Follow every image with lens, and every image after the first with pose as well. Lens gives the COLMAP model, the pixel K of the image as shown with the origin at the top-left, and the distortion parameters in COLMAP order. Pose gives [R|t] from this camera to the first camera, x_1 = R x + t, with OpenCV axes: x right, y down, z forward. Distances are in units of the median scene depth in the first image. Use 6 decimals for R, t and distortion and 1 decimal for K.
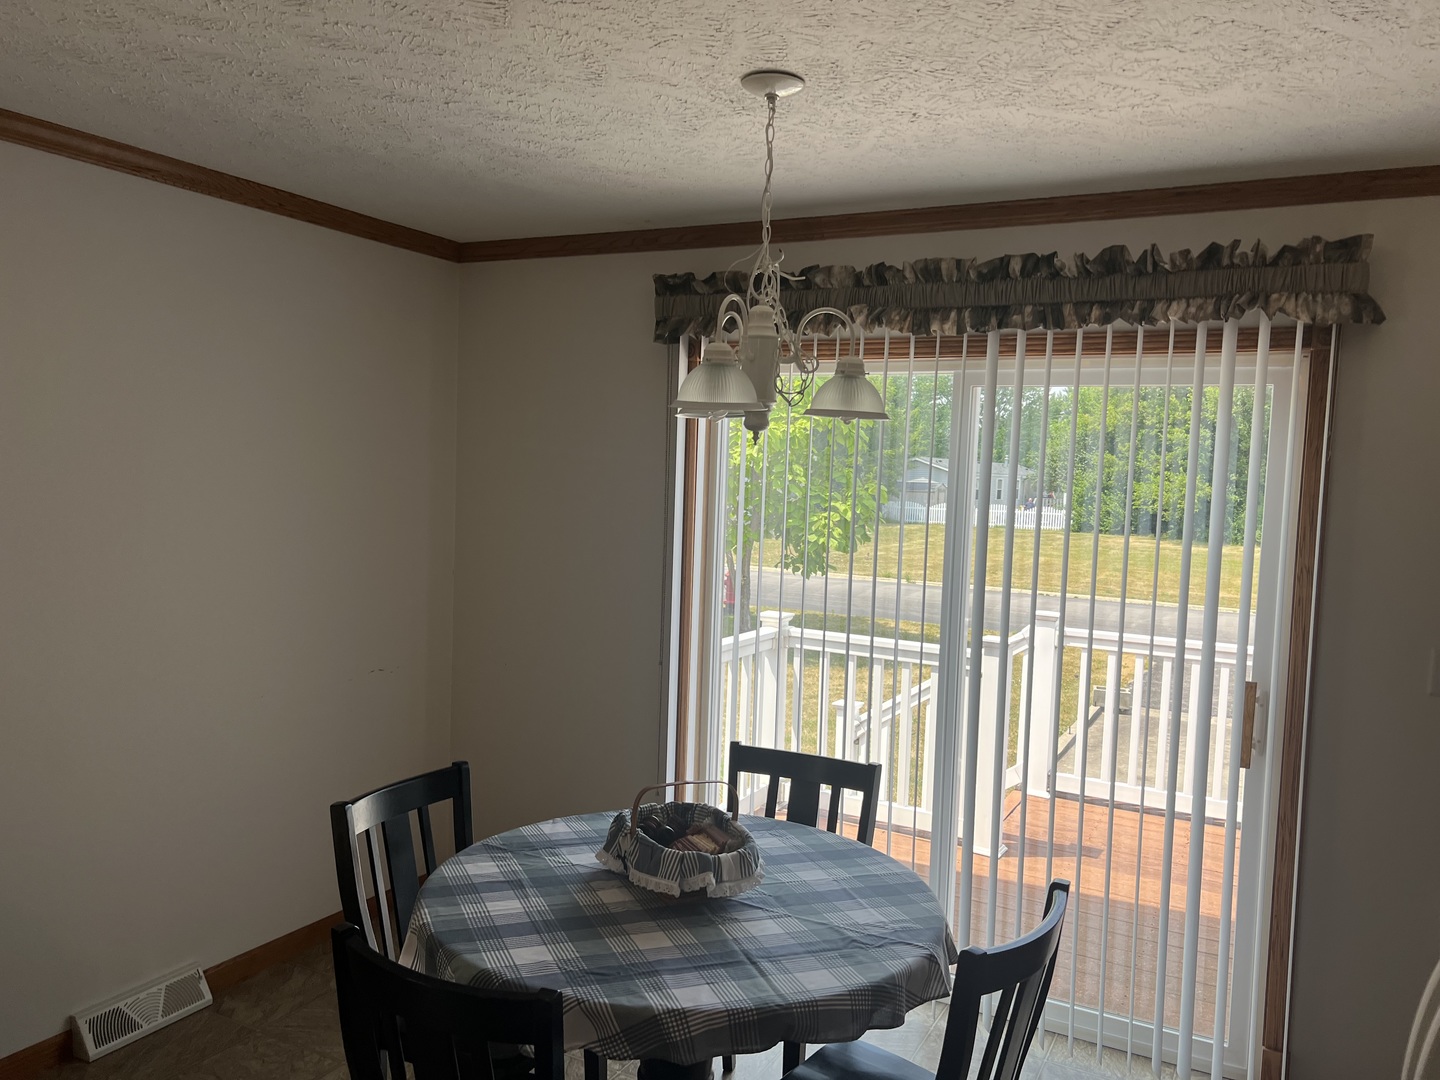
lens RADIAL K [[1086.4, 0, 733.1], [0, 1086.4, 536.3], [0, 0, 1]] dist [0.050795, -0.057347]
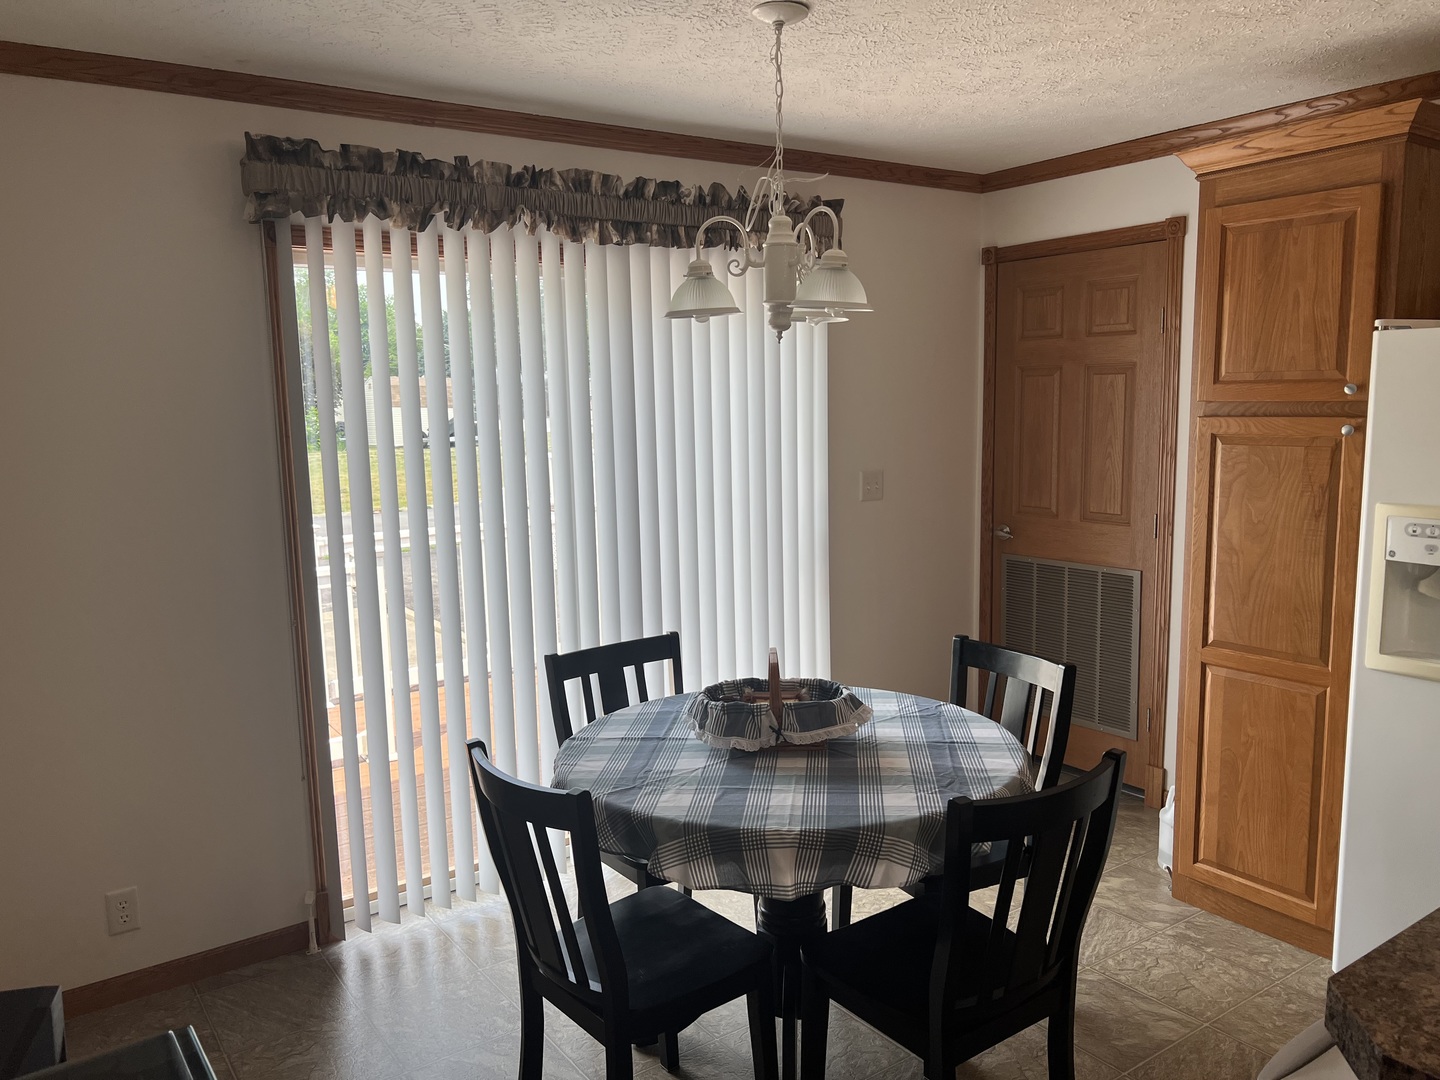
lens RADIAL K [[1086.4, 0, 722.2], [0, 1086.4, 547.0], [0, 0, 1]] dist [0.050795, -0.057347]
pose [[0.464571, -0.177252, 0.867615, -0.784167], [0.086583, 0.984160, 0.154701, -0.047966], [-0.881293, 0.003251, 0.472559, 0.396867]]
